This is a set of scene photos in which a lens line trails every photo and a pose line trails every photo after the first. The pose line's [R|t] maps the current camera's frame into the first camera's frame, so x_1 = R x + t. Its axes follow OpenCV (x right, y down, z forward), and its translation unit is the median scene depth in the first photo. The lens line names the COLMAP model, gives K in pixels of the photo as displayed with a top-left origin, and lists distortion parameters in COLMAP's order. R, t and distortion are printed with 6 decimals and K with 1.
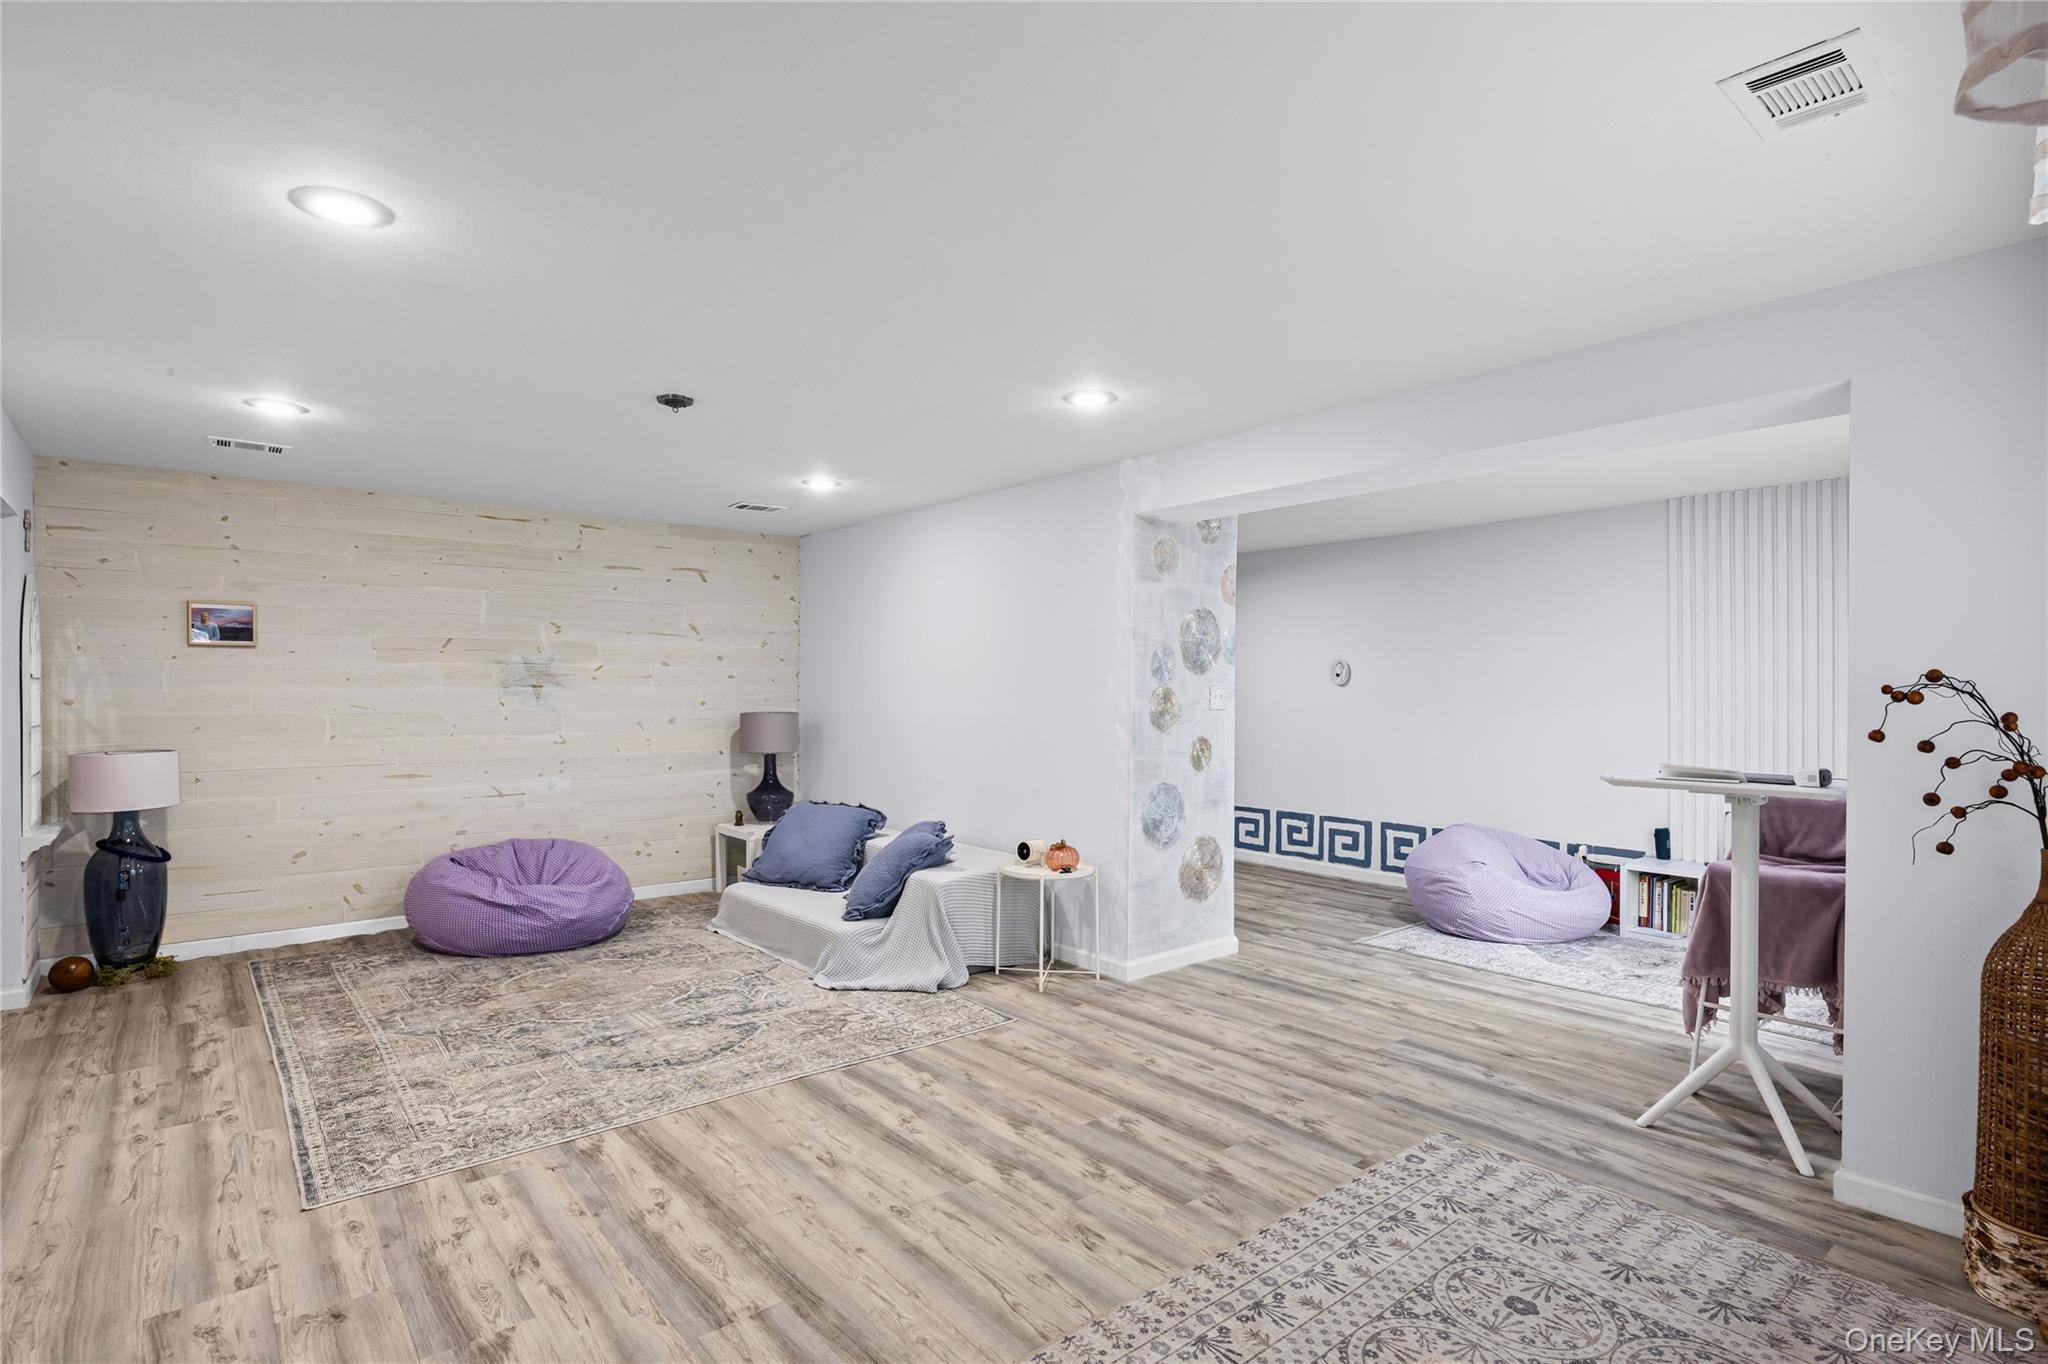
lens RADIAL K [[1011.2, 0, 1024.0], [0, 1011.2, 682.0], [0, 0, 1]] dist [-0.005224, -0.000727]
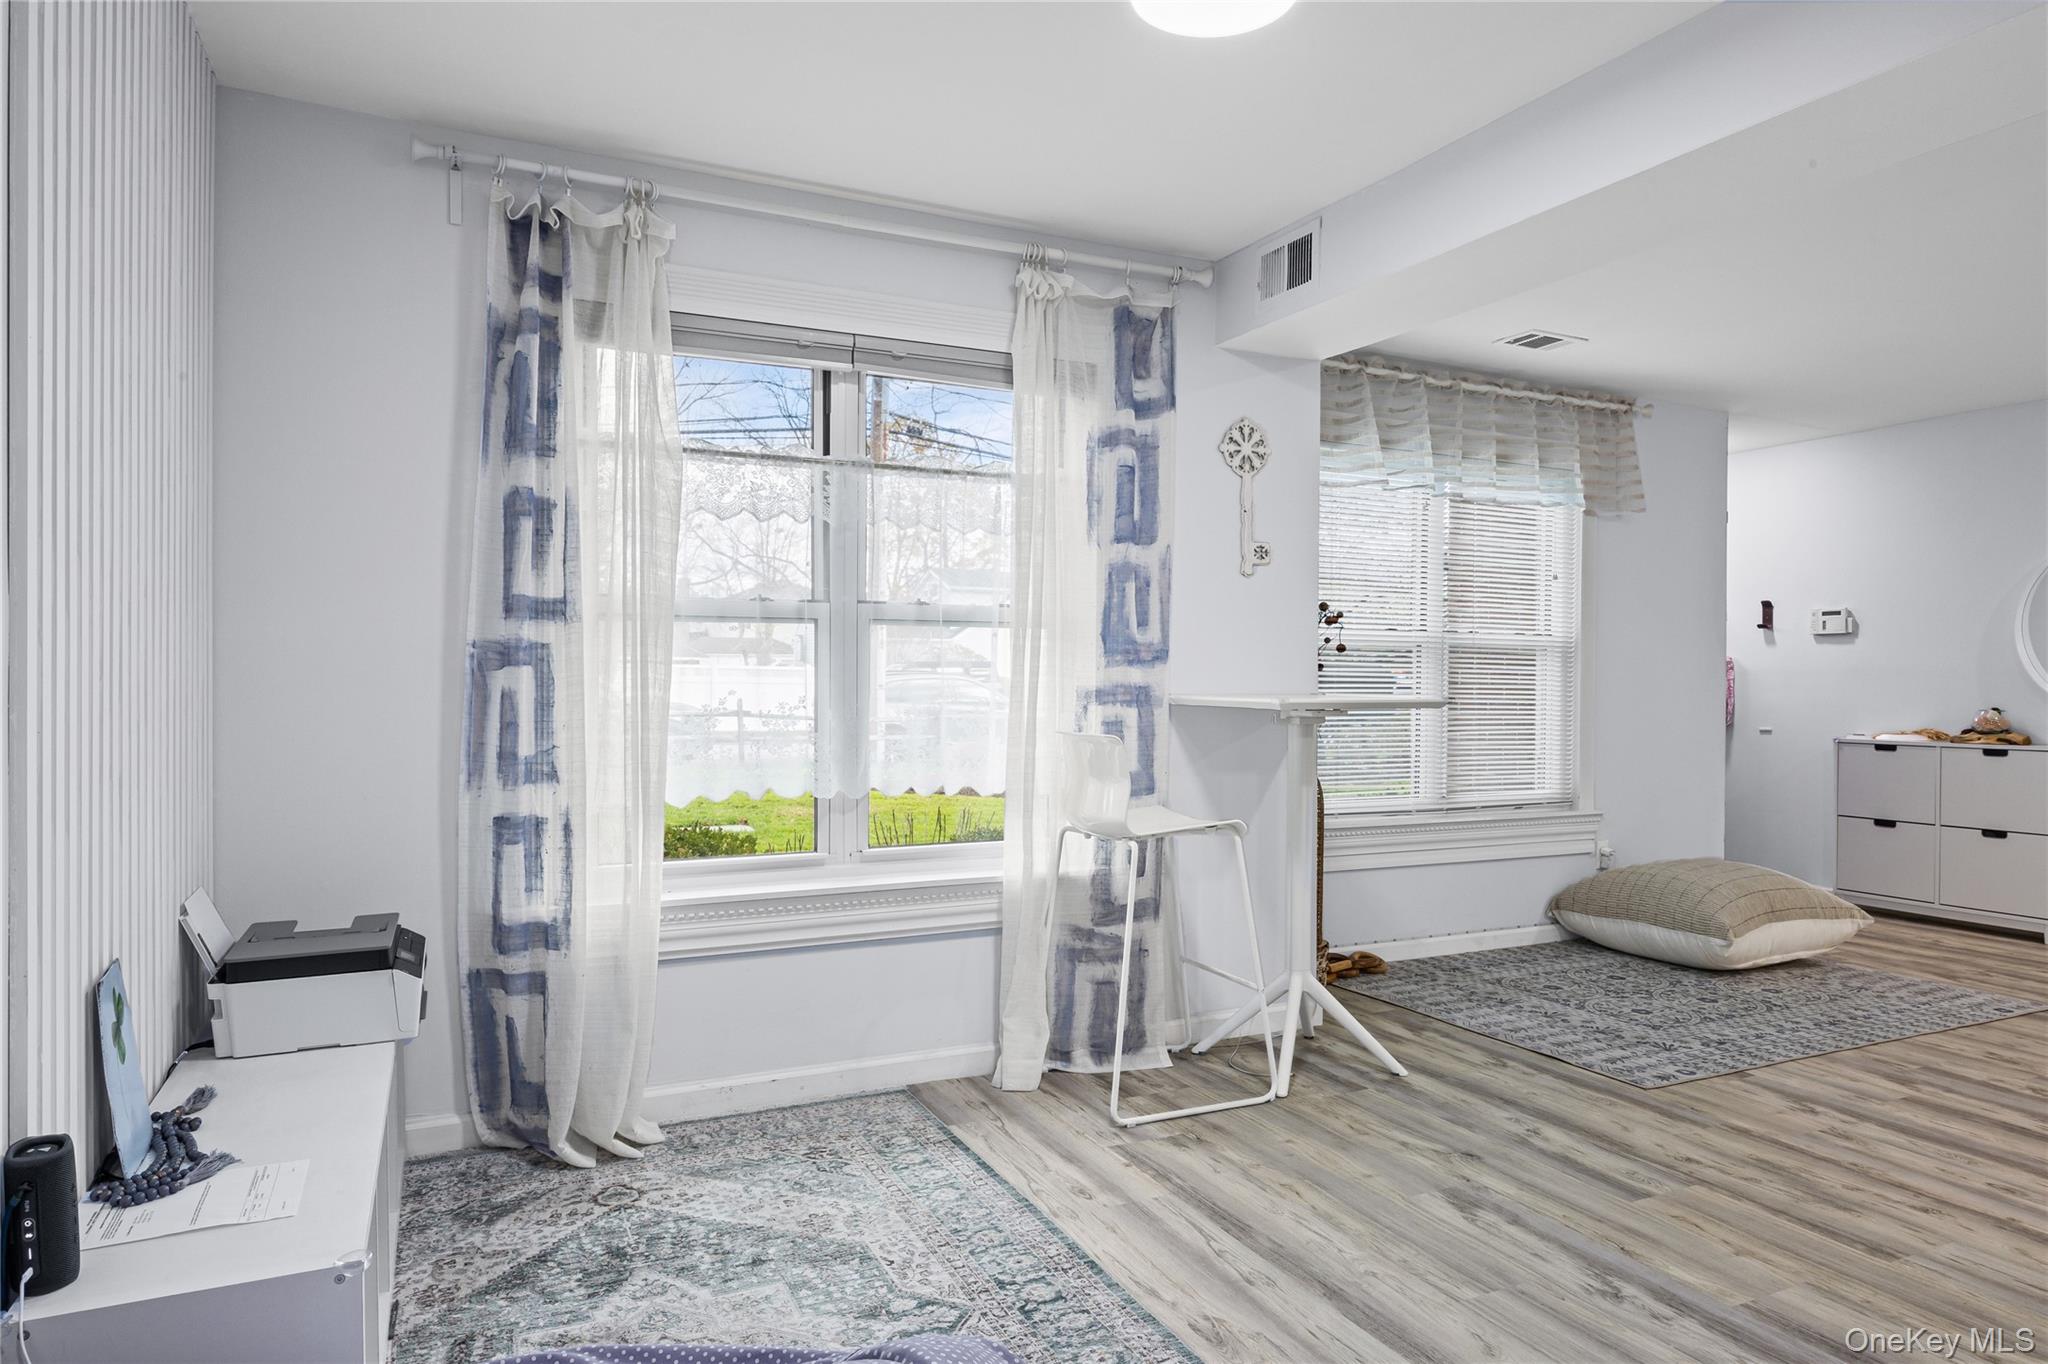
lens RADIAL K [[1230.2, 0, 1024.0], [0, 1230.2, 682.0], [0, 0, 1]] dist [-0.001057, 0.001037]
pose [[-0.967892, -0.012157, 0.251072, 0.559154], [-0.012570, 0.999921, -0.000040, 0.069505], [-0.251051, -0.003195, -0.967968, 1.821777]]
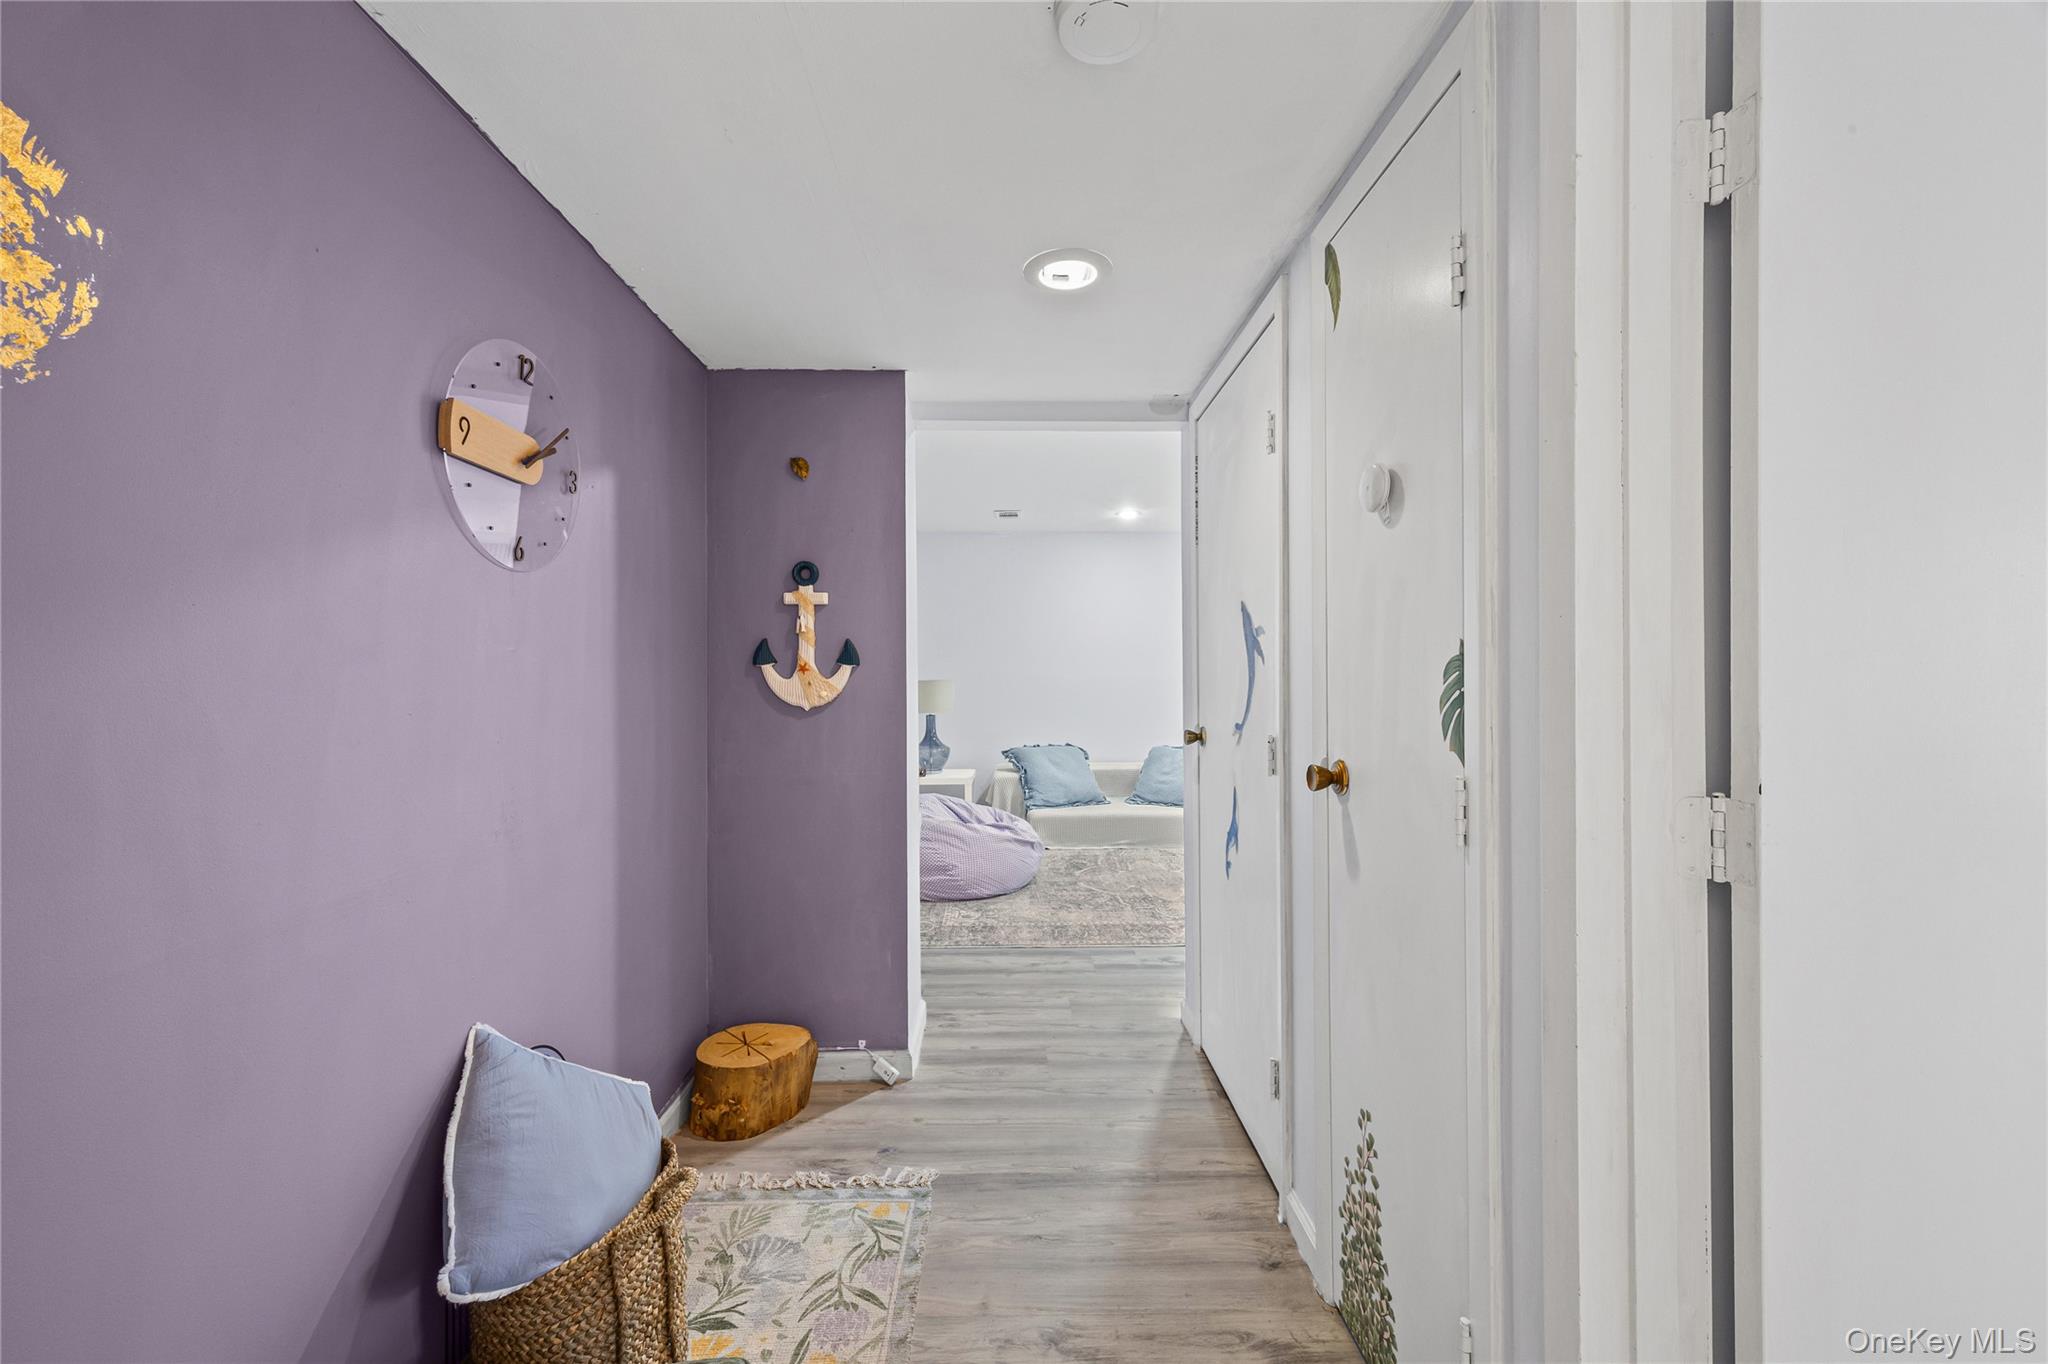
lens RADIAL K [[790.0, 0, 1024.0], [0, 790.0, 682.0], [0, 0, 1]] dist [0.008784, -0.000170]
pose [[0.633903, -0.011157, 0.773332, -1.596787], [0.007048, 0.999938, 0.008649, 0.043840], [-0.773381, -0.000032, 0.633942, 0.579081]]
